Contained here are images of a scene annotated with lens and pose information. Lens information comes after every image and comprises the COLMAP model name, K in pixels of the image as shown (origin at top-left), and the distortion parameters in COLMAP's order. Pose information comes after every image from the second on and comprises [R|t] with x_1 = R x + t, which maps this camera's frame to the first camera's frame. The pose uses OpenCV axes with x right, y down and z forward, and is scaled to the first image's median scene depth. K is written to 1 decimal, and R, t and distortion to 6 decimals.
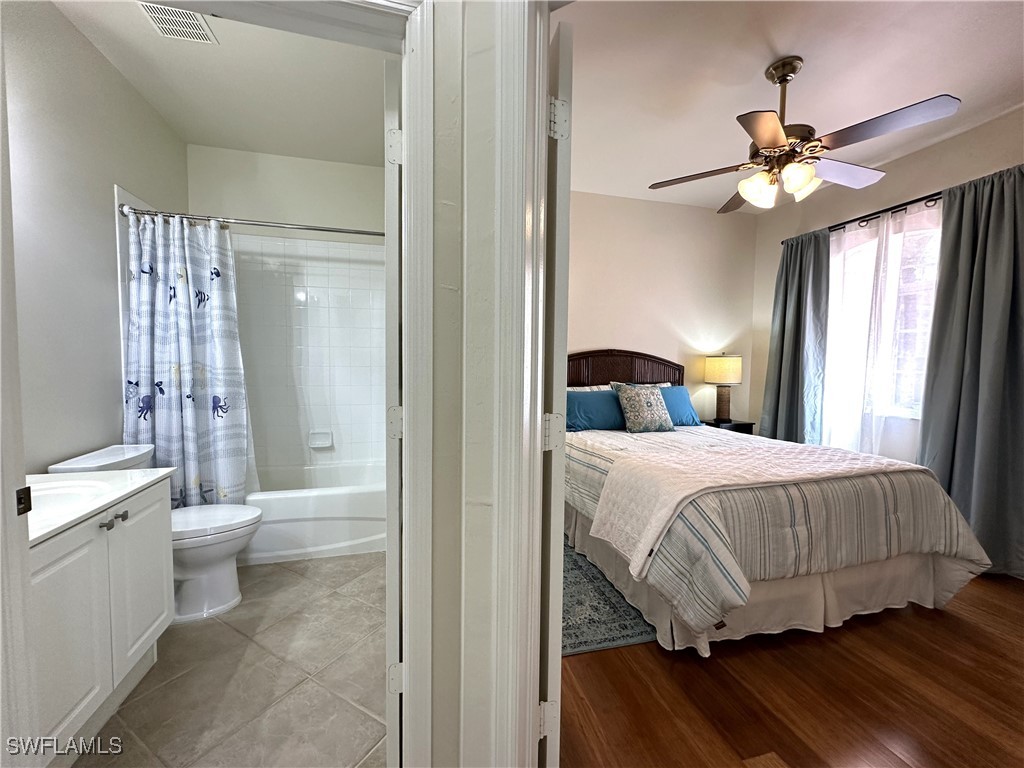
lens RADIAL K [[409.6, 0, 510.9], [0, 409.6, 384.2], [0, 0, 1]] dist [-0.002411, 0.000523]
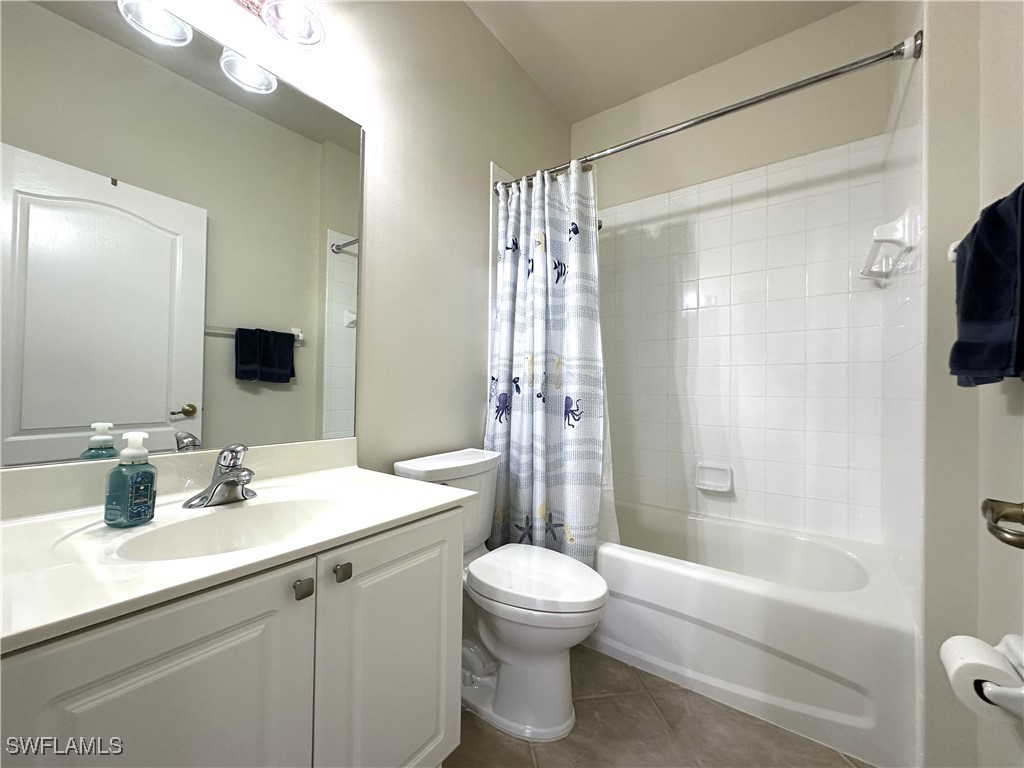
lens RADIAL K [[409.6, 0, 510.9], [0, 409.6, 384.2], [0, 0, 1]] dist [-0.002411, 0.000523]
pose [[0.619923, -0.011025, -0.784585, -0.218702], [-0.048869, 0.997418, -0.052628, 0.051264], [0.783140, 0.070967, 0.617783, 0.481874]]
